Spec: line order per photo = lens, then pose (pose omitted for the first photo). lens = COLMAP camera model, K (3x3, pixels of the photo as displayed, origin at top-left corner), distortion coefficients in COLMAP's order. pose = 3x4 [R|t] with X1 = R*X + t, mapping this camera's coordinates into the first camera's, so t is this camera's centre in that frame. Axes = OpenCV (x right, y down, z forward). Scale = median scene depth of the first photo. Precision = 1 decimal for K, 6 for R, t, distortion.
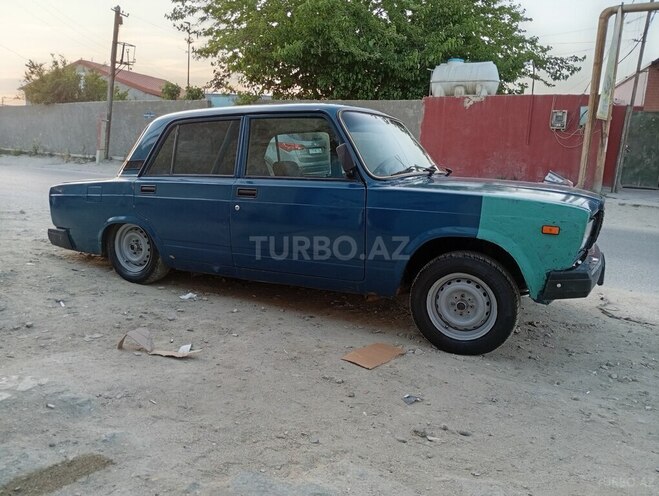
lens RADIAL K [[543.2, 0, 366.2], [0, 543.2, 225.2], [0, 0, 1]] dist [0.046684, -0.089102]
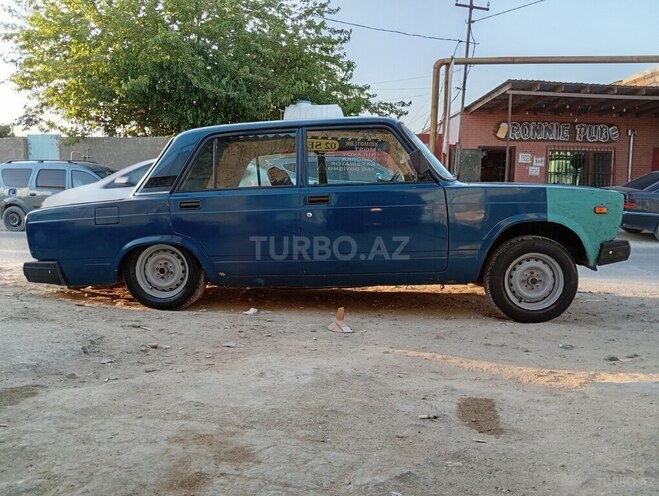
lens RADIAL K [[543.2, 0, 366.2], [0, 543.2, 225.2], [0, 0, 1]] dist [0.046684, -0.089102]
pose [[0.925537, -0.055001, 0.374641, -0.417576], [0.086195, 0.994022, -0.067008, 0.052384], [-0.368716, 0.094311, 0.924745, 0.014488]]
